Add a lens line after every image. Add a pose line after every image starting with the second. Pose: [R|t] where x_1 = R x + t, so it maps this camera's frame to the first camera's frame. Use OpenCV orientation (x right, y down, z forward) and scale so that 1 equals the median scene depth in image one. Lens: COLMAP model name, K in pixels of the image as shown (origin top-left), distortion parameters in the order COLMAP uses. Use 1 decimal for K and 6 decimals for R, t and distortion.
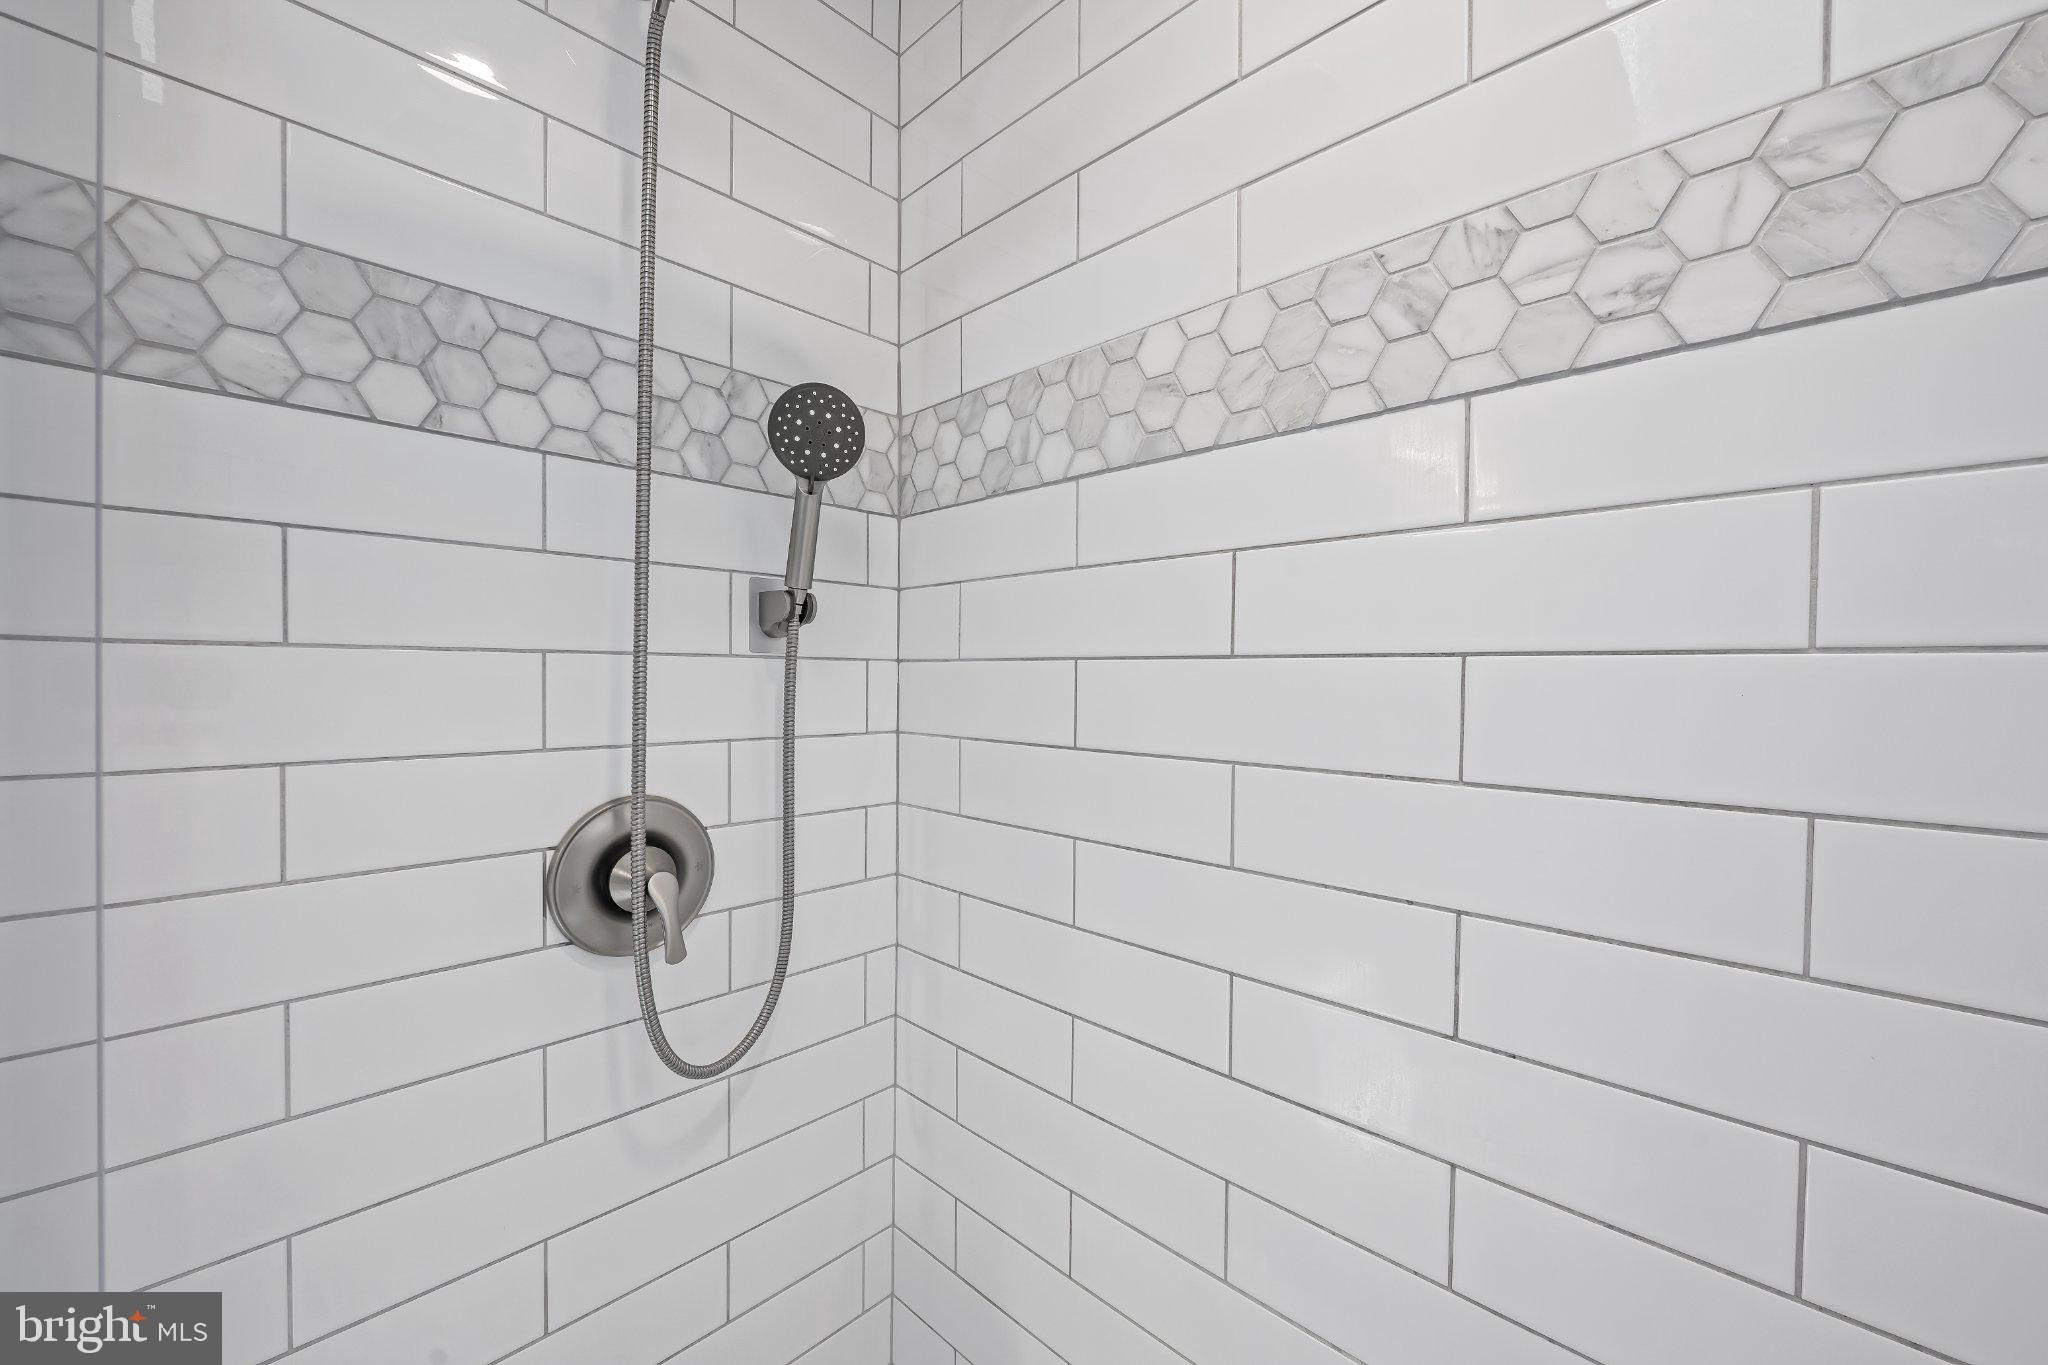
lens RADIAL K [[819.1, 0, 1022.6], [0, 819.1, 662.6], [0, 0, 1]] dist [-0.012847, 0.000014]
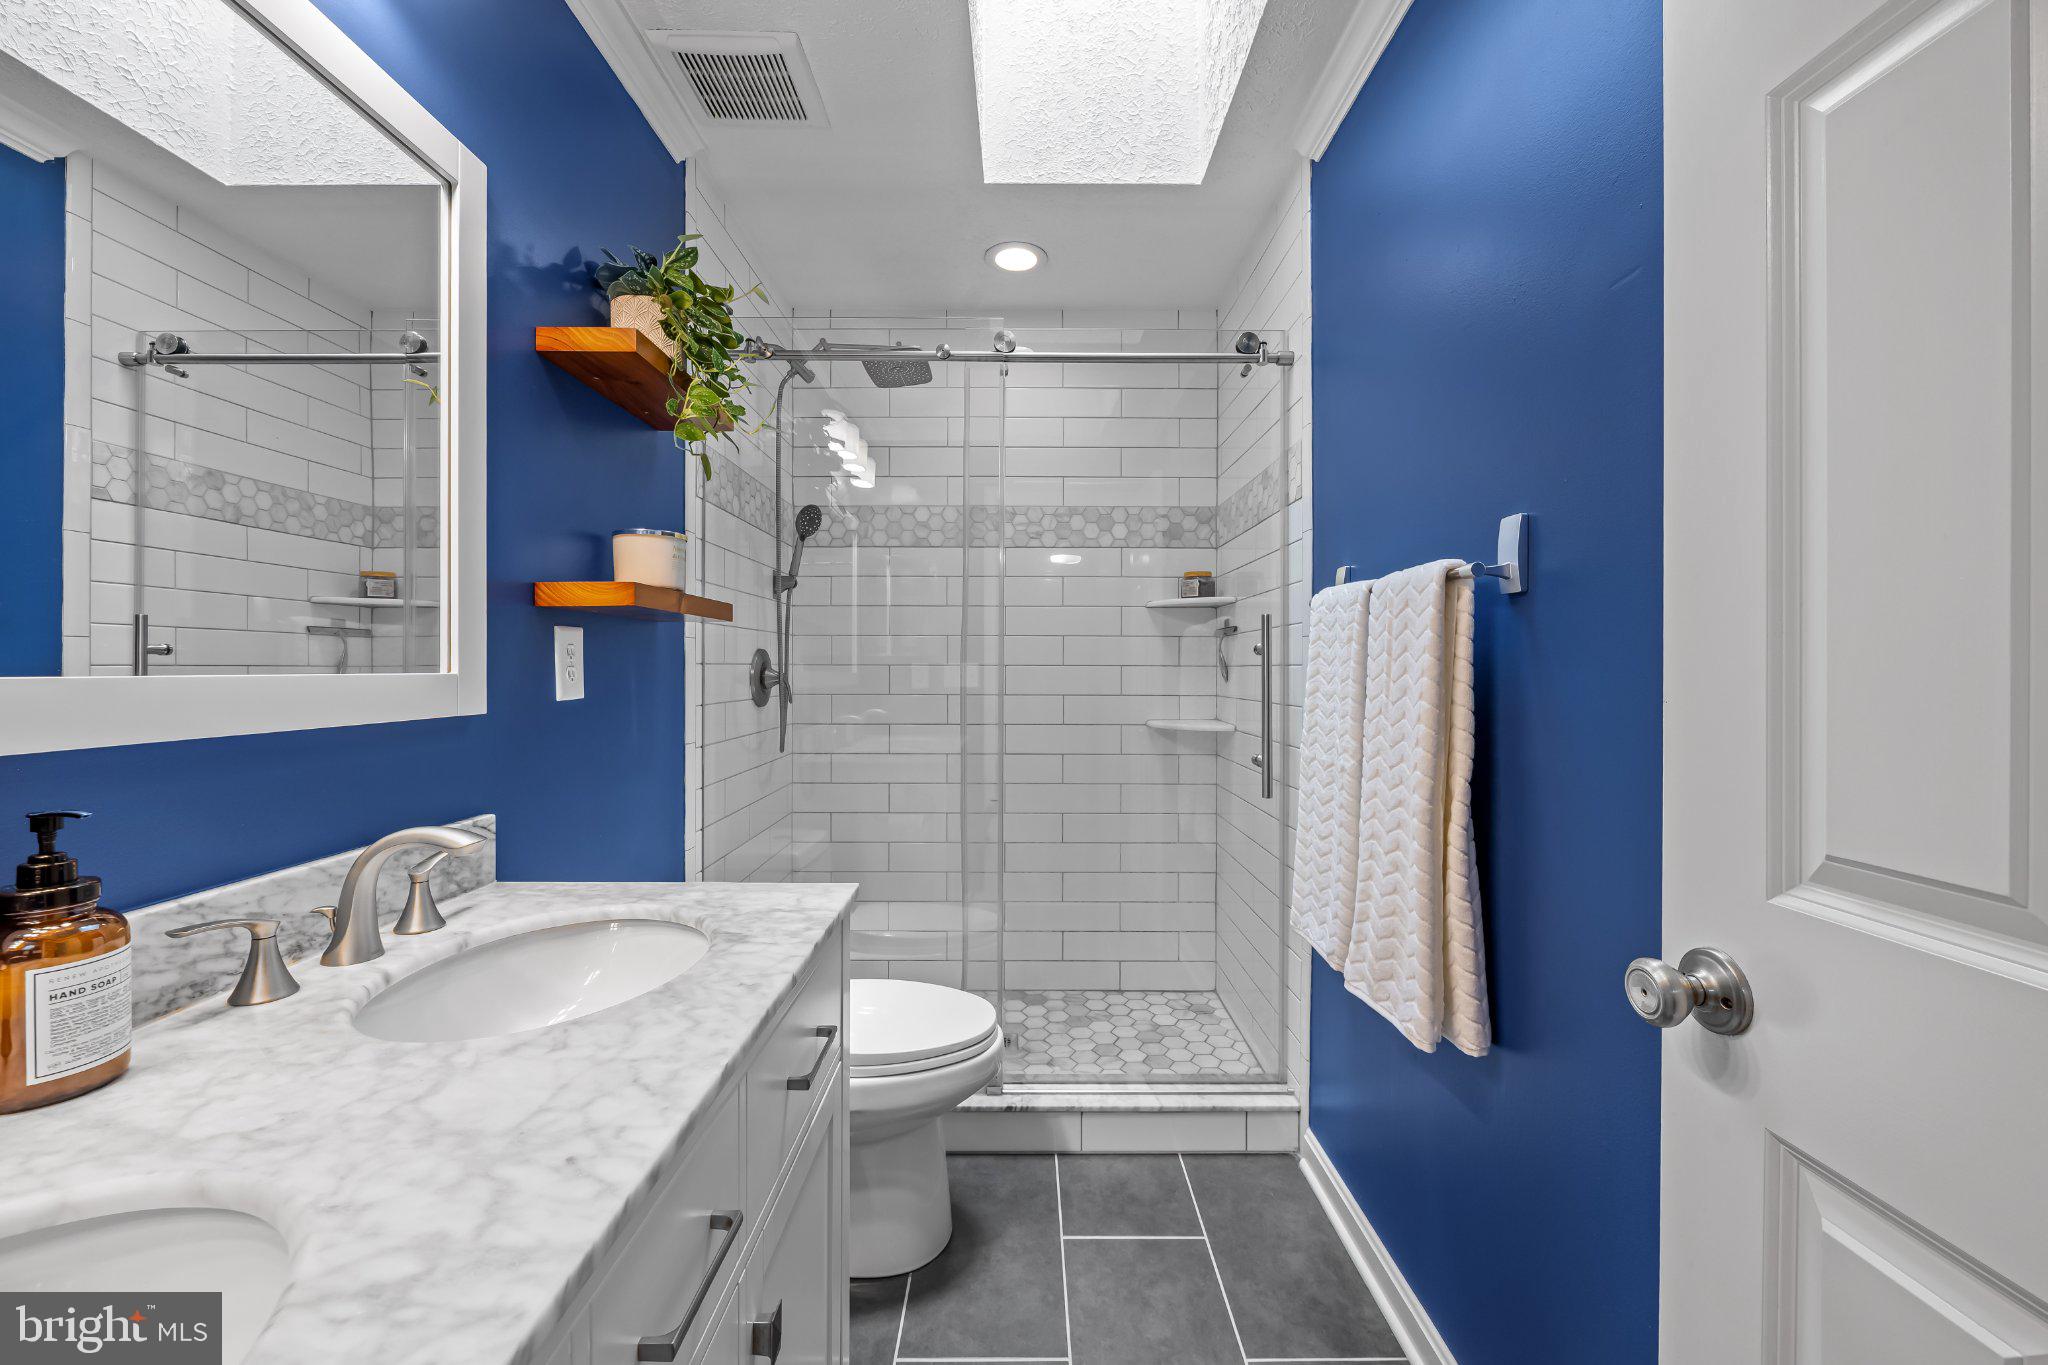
lens RADIAL K [[819.1, 0, 1022.6], [0, 819.1, 662.6], [0, 0, 1]] dist [-0.012847, 0.000014]
pose [[0.705499, -0.004294, 0.708698, -2.030554], [-0.004767, 0.999930, 0.010804, 0.202957], [-0.708695, -0.011000, 0.705430, -1.771886]]
